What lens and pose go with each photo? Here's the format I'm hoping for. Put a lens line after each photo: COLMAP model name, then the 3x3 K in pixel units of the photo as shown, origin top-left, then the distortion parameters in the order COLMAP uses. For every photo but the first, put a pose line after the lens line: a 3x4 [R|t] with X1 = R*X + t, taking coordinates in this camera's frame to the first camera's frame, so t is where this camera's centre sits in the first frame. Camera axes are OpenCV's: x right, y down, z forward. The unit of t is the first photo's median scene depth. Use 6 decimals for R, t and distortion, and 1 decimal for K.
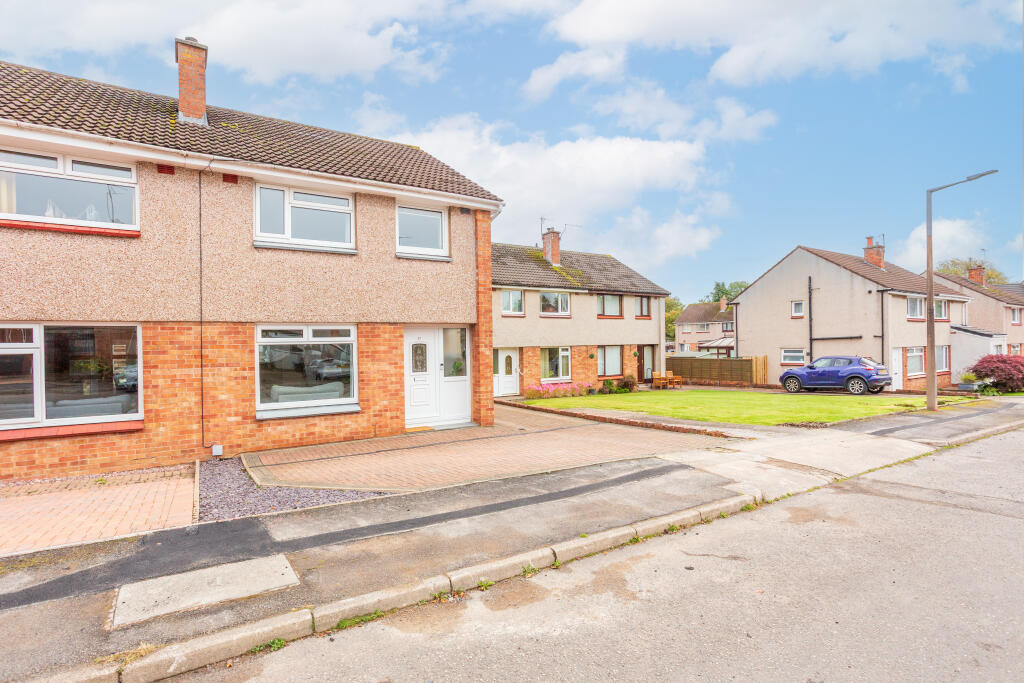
lens RADIAL K [[525.7, 0, 512.0], [0, 525.7, 341.5], [0, 0, 1]] dist [-0.055254, 0.034523]
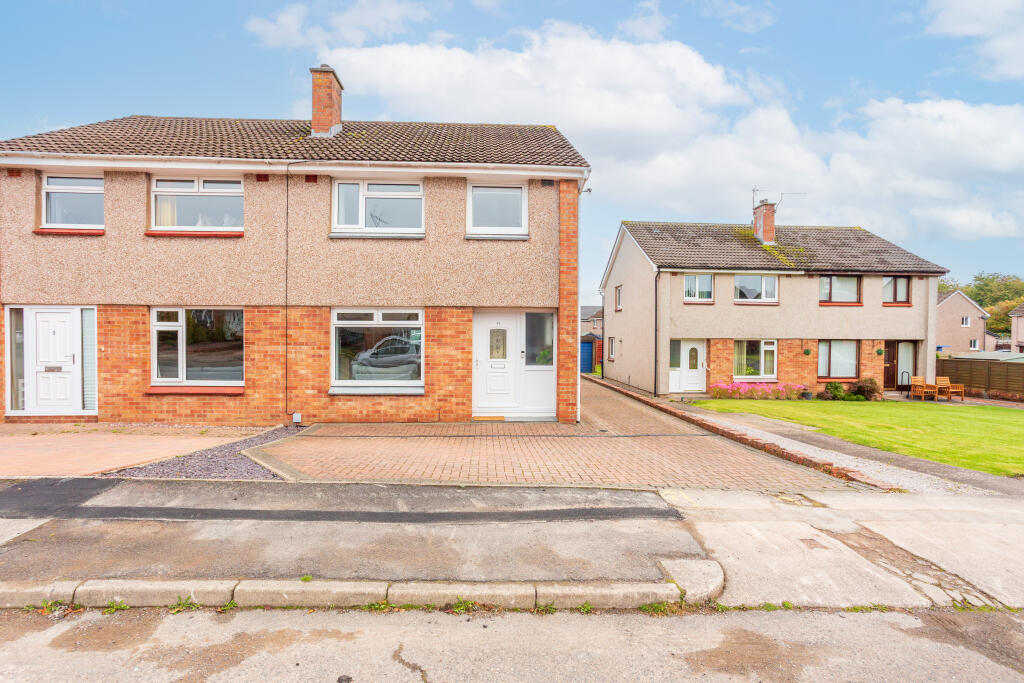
lens RADIAL K [[500.8, 0, 504.9], [0, 500.8, 342.8], [0, 0, 1]] dist [-0.055067, 0.033442]
pose [[0.859287, 0.027711, -0.510743, 0.344696], [-0.017718, 0.999545, 0.024423, 0.007698], [0.511187, -0.011937, 0.859386, 0.260452]]
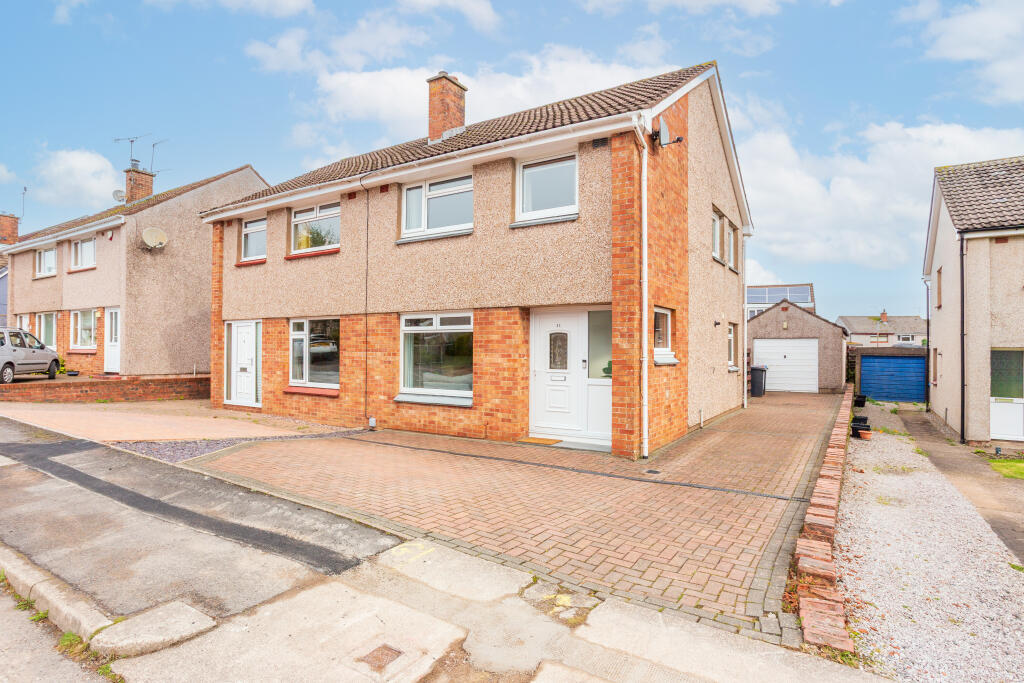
lens RADIAL K [[563.3, 0, 500.2], [0, 563.3, 344.2], [0, 0, 1]] dist [-0.064054, 0.046266]
pose [[0.386101, 0.009130, -0.922411, 0.645430], [-0.008848, 0.999942, 0.006194, 0.019527], [0.922414, 0.005770, 0.386159, 0.692080]]
